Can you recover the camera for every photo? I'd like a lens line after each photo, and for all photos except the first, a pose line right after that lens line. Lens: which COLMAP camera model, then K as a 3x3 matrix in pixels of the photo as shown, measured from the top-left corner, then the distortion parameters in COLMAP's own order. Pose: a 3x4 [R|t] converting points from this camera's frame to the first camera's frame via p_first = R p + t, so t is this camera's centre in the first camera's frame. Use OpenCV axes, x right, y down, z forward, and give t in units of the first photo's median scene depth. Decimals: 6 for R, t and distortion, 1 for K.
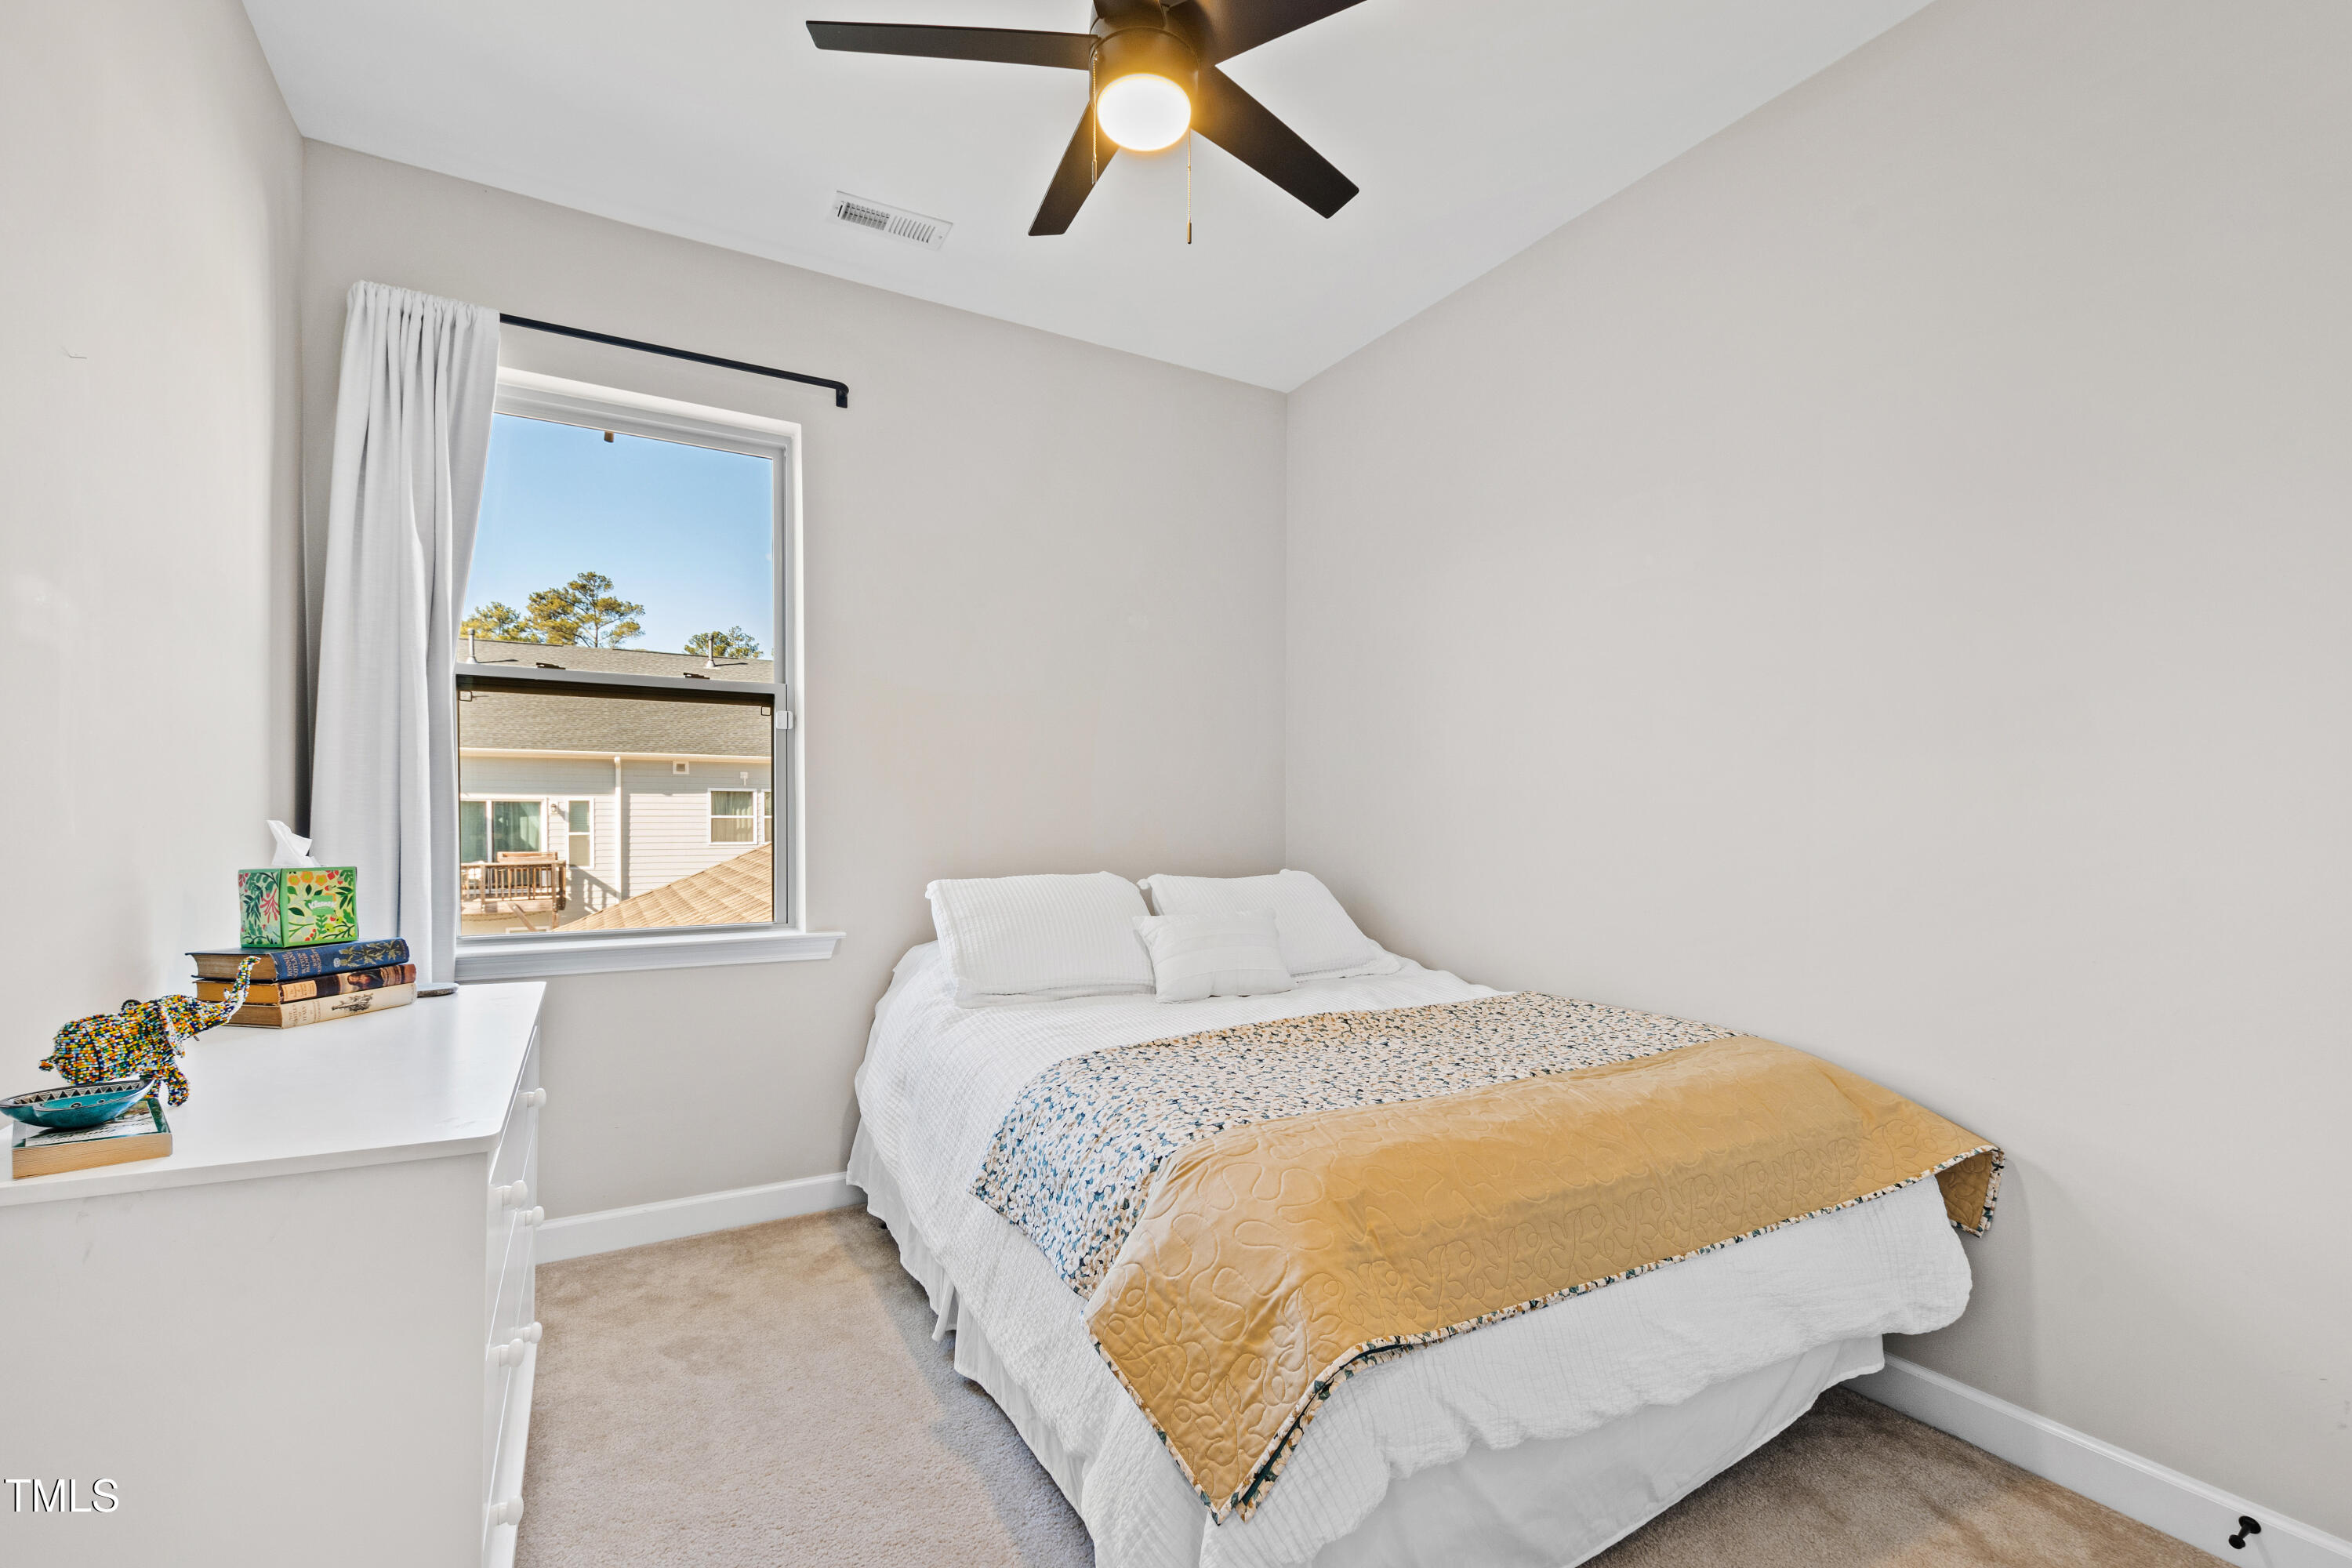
lens RADIAL K [[1021.5, 0, 1177.3], [0, 1021.5, 797.4], [0, 0, 1]] dist [0.006611, -0.004494]
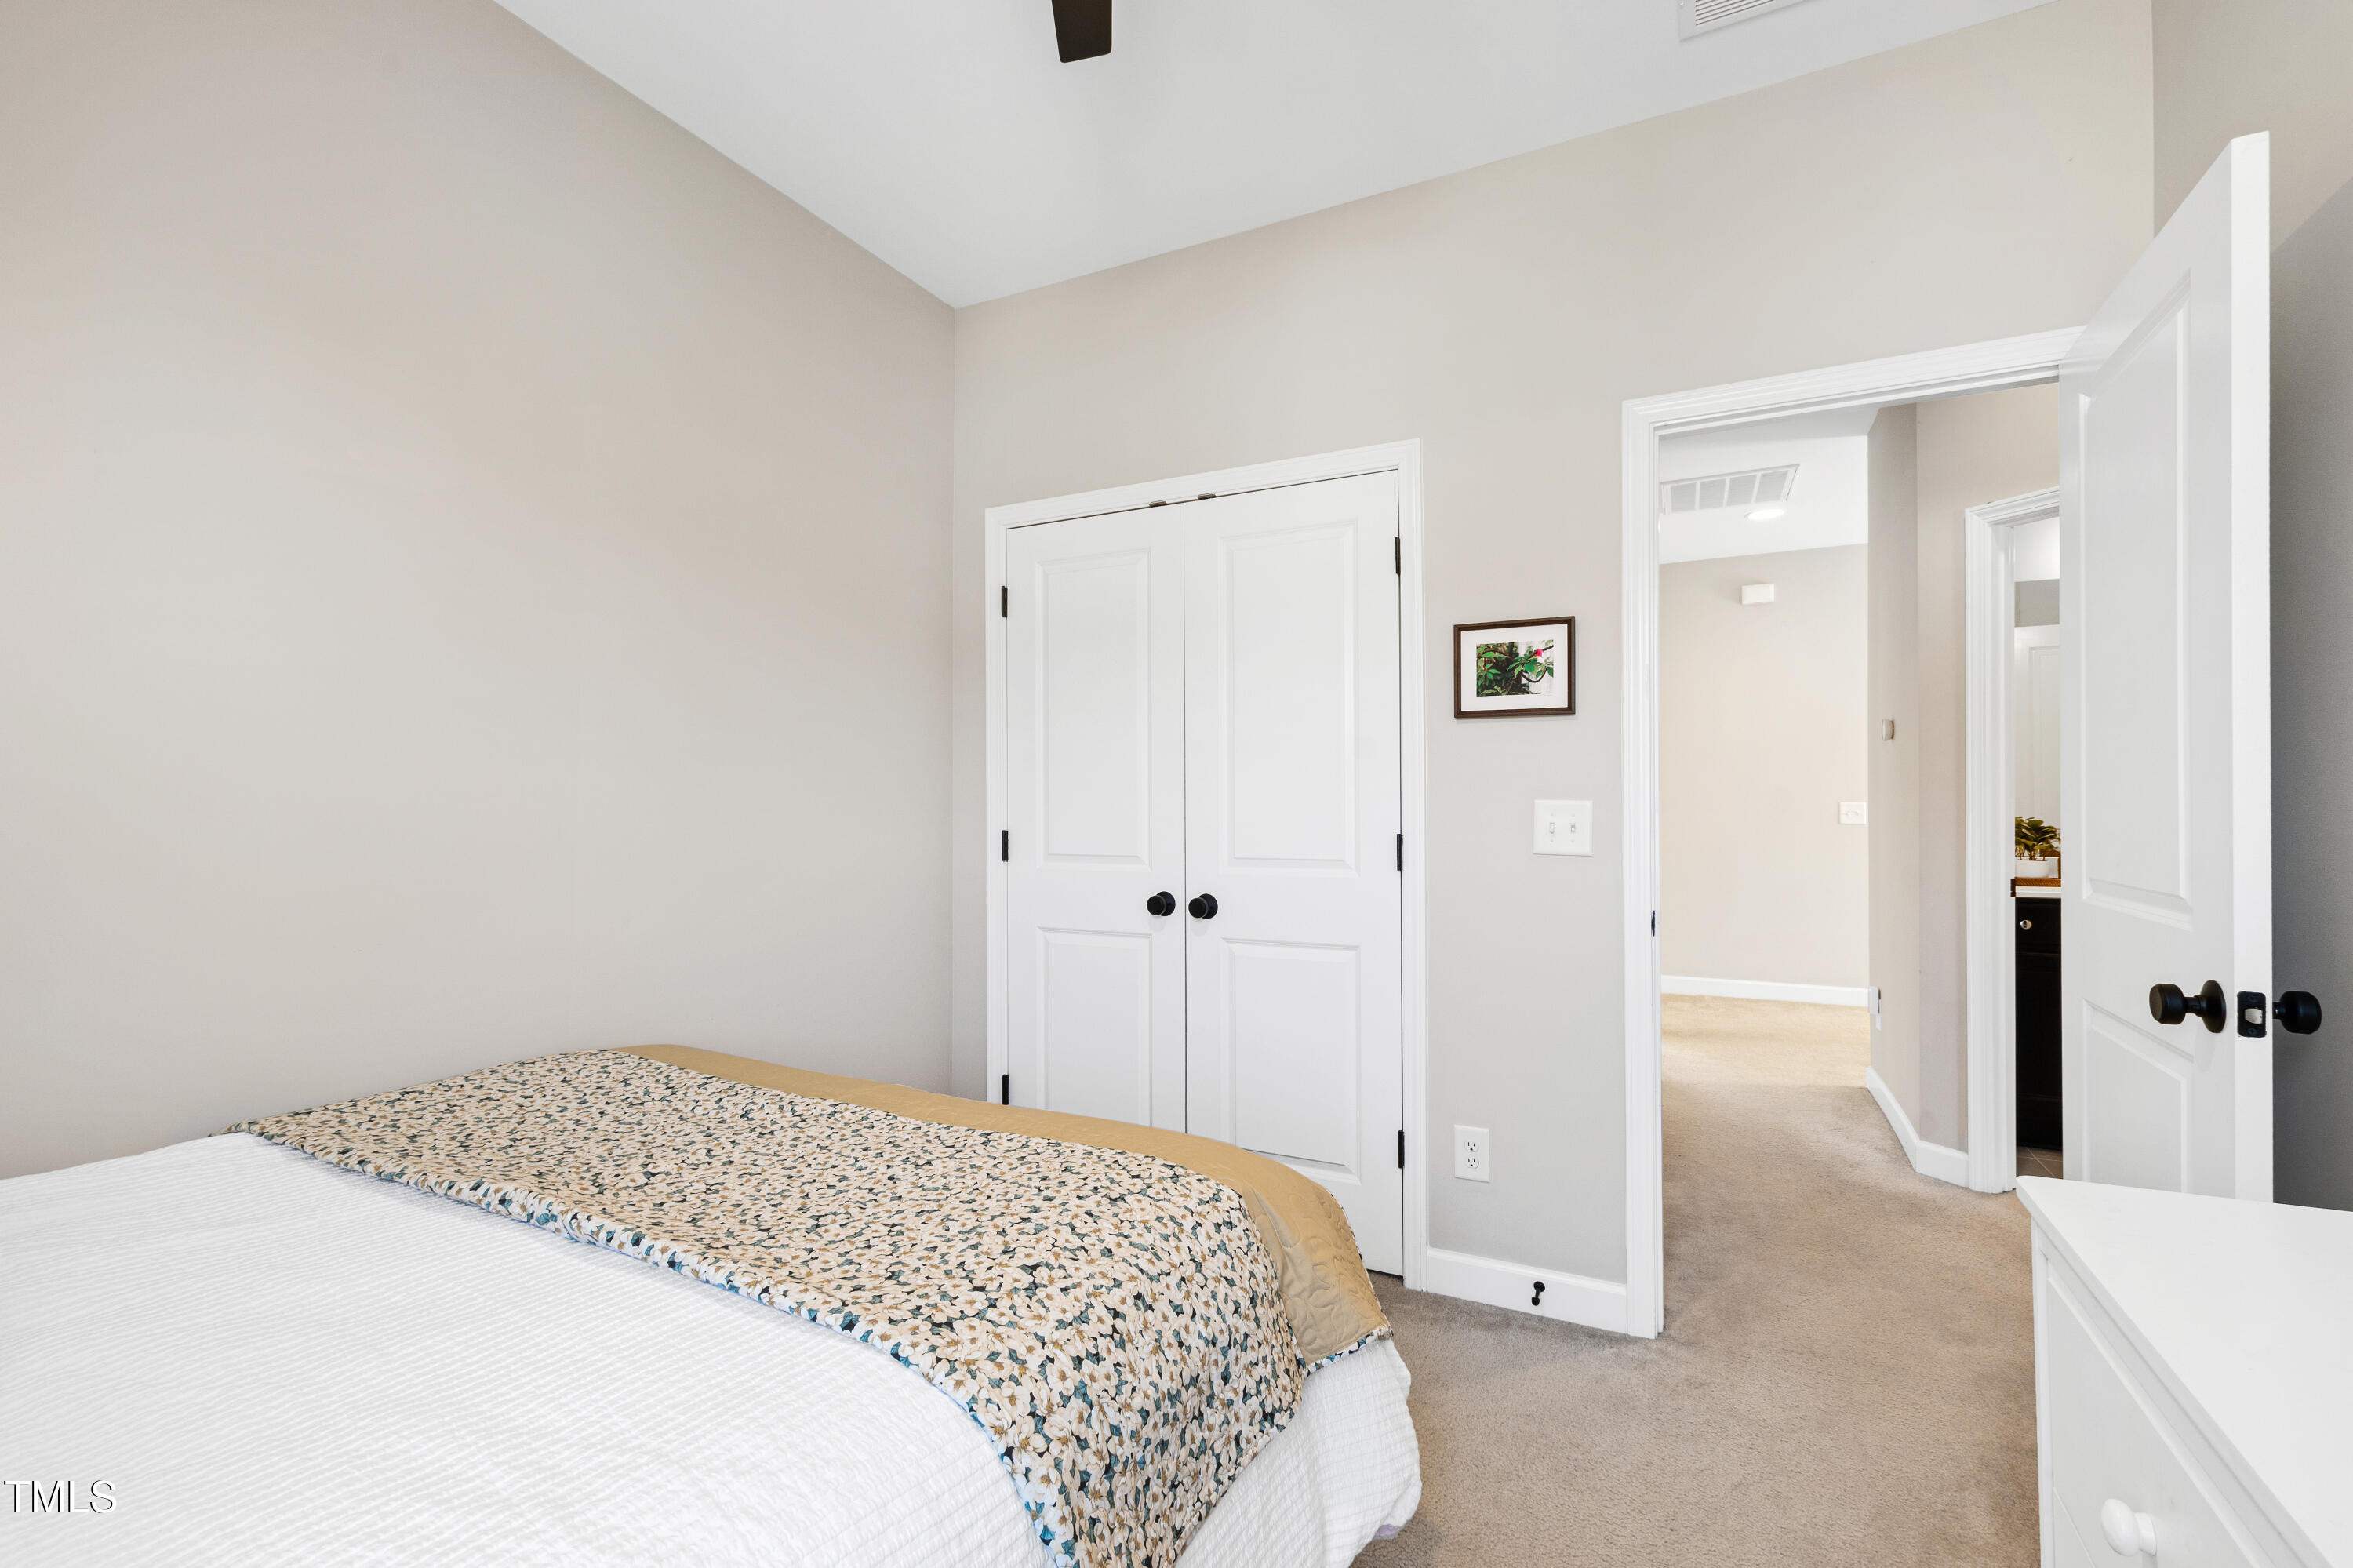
lens RADIAL K [[1021.9, 0, 1182.4], [0, 1021.9, 798.7], [0, 0, 1]] dist [0.006611, -0.004494]
pose [[-0.545895, 0.016650, 0.837688, -0.692099], [-0.005399, 0.999712, -0.023389, 0.021191], [-0.837836, -0.017291, -0.545648, 1.436233]]
